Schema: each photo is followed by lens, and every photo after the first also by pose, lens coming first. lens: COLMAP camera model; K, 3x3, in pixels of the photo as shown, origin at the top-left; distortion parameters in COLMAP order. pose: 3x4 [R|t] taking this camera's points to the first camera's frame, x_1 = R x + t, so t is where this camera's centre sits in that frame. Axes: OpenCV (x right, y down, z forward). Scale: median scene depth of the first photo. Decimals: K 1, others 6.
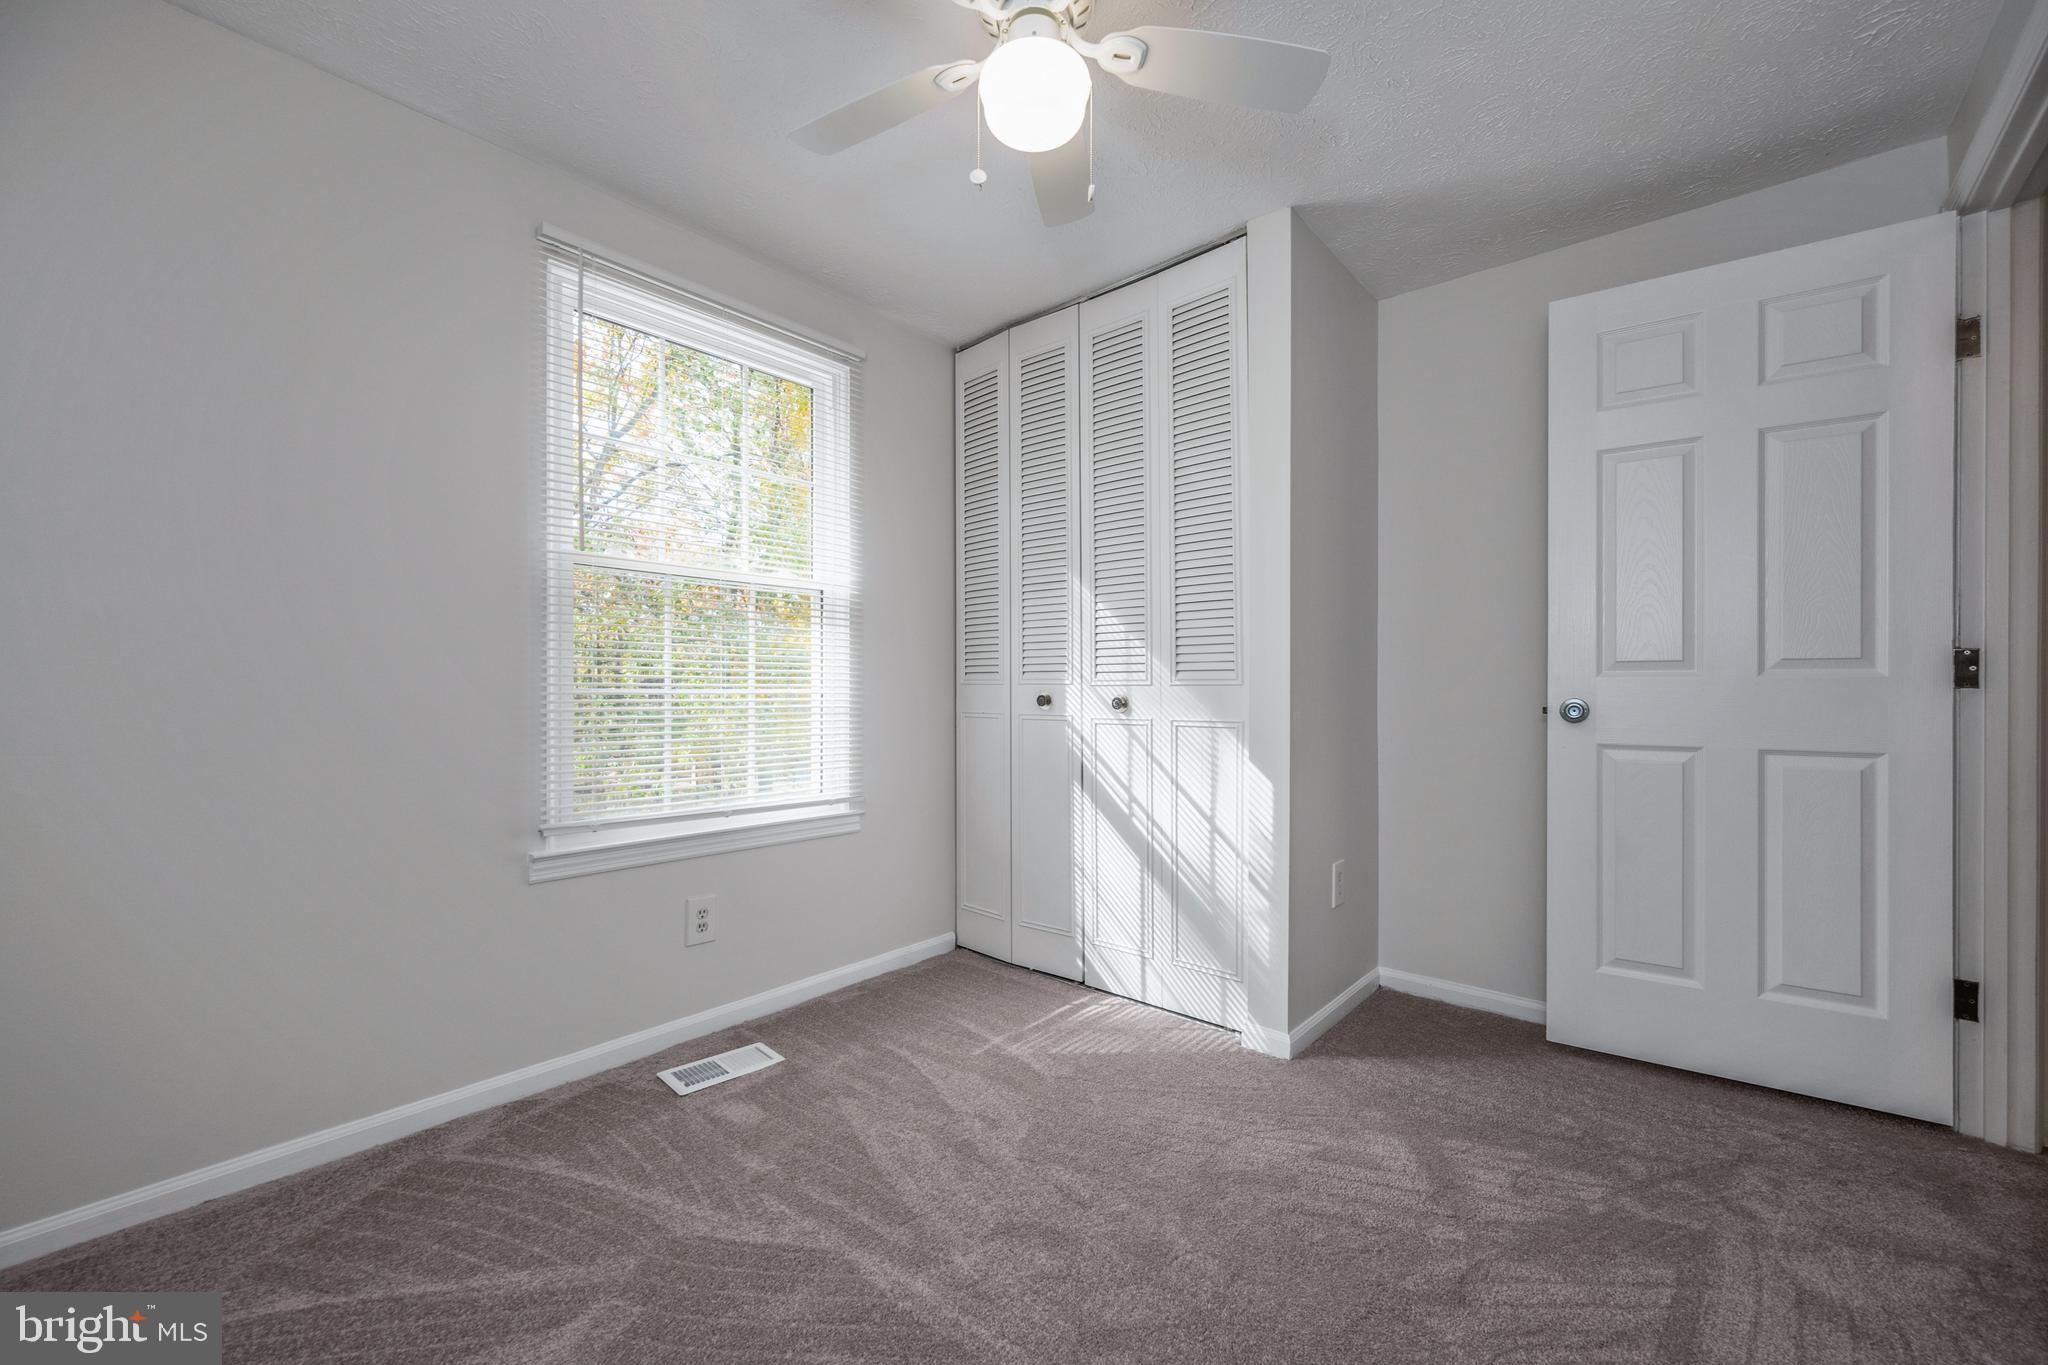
lens RADIAL K [[810.1, 0, 1034.7], [0, 810.1, 692.5], [0, 0, 1]] dist [-0.003302, 0.000207]
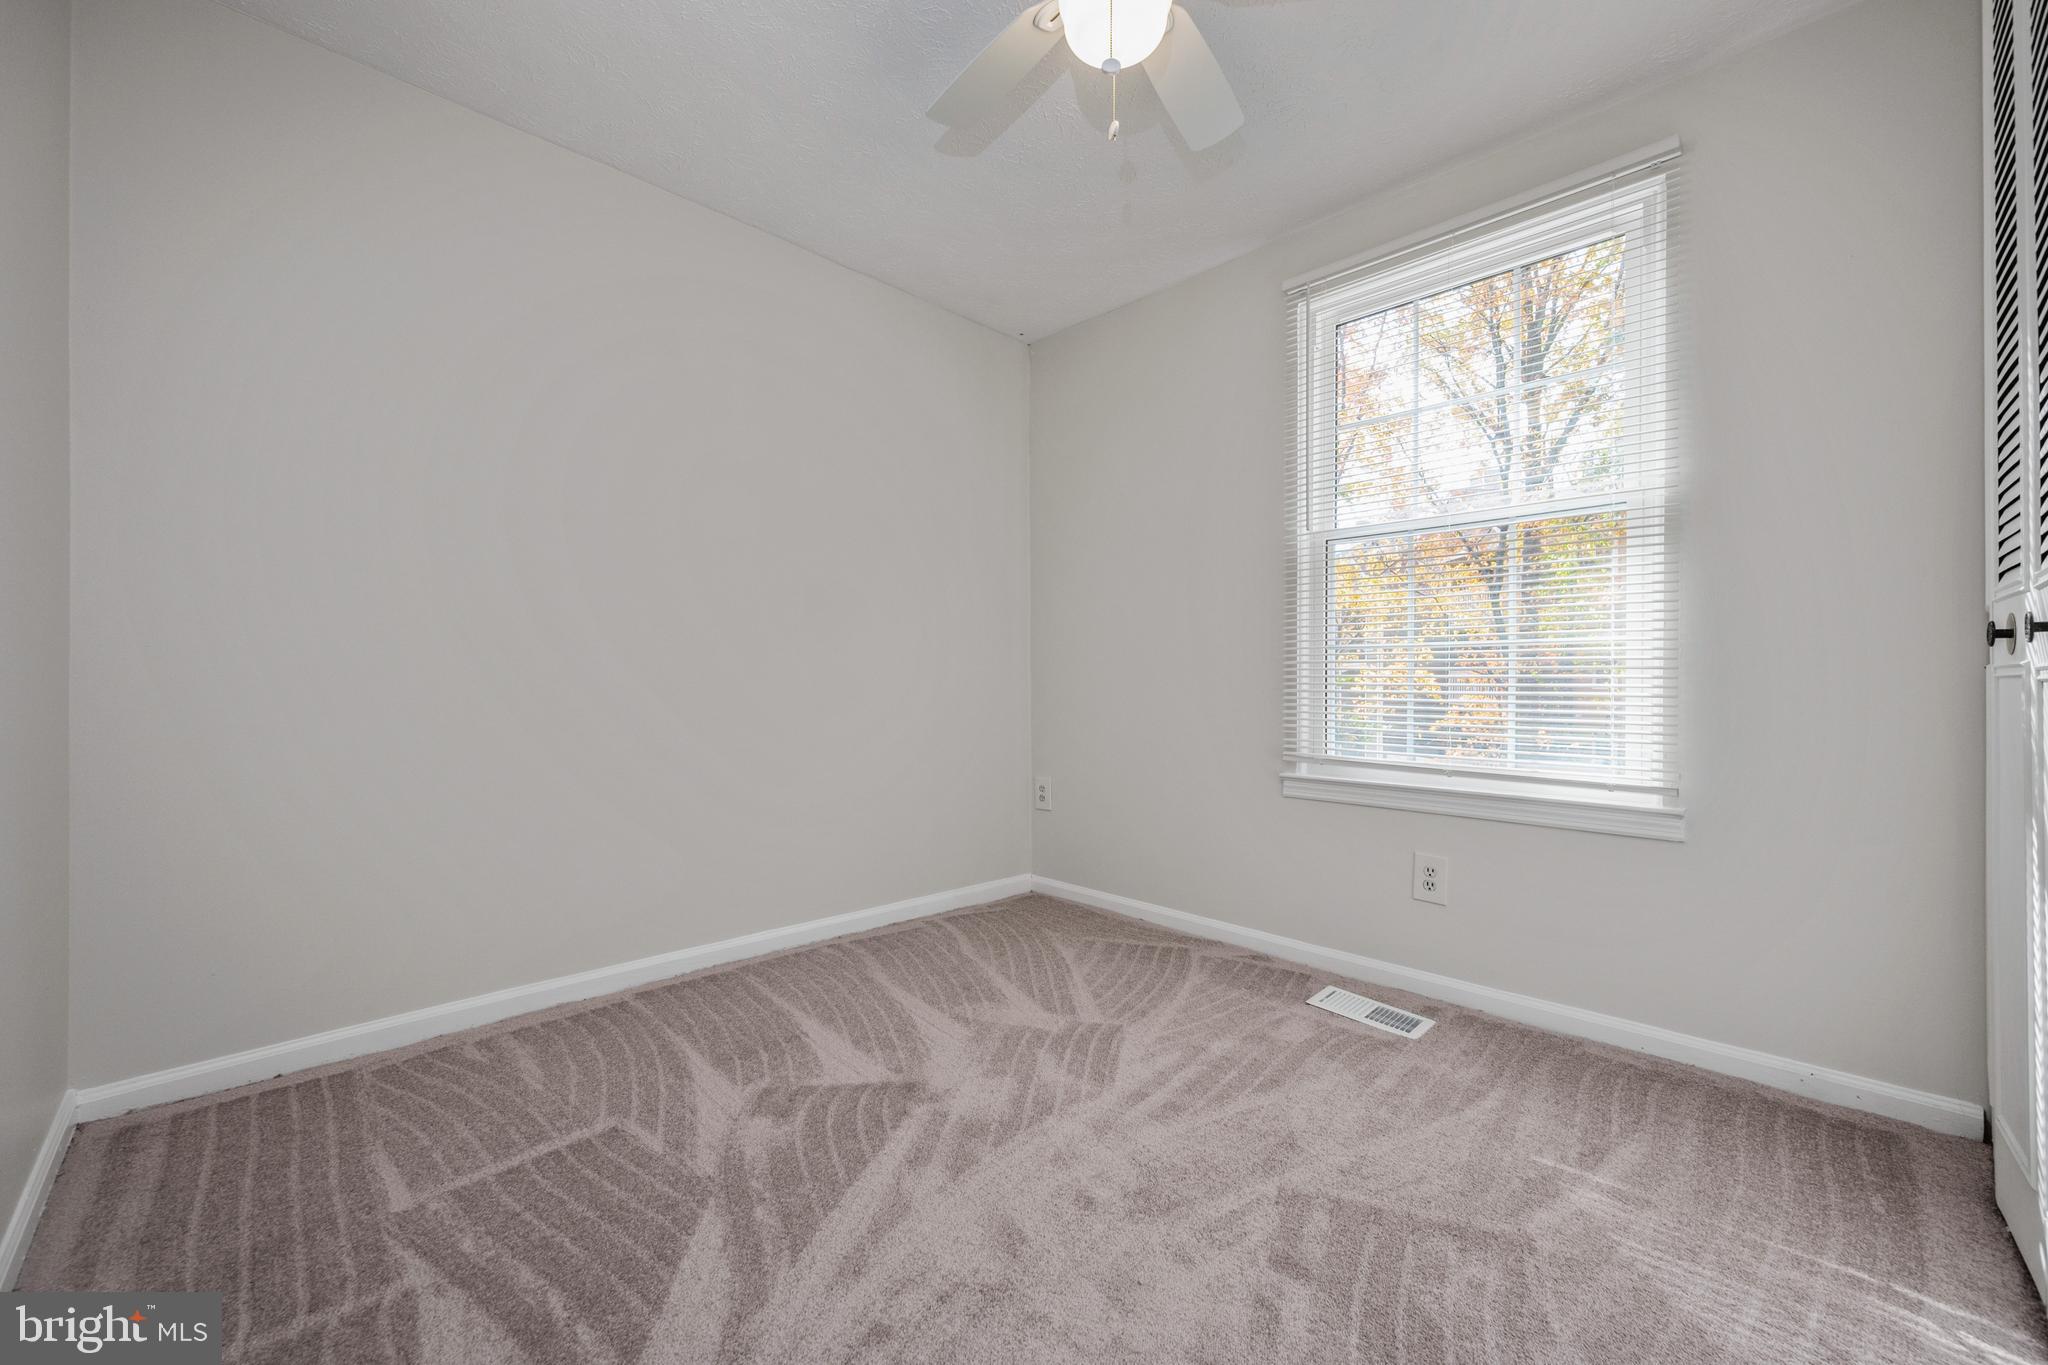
lens RADIAL K [[810.1, 0, 1025.1], [0, 810.1, 685.5], [0, 0, 1]] dist [-0.003302, 0.000207]
pose [[-0.098418, -0.003231, -0.995140, 0.653784], [-0.011093, 0.999936, -0.002149, 0.062171], [0.995083, 0.010827, -0.098447, 0.659160]]
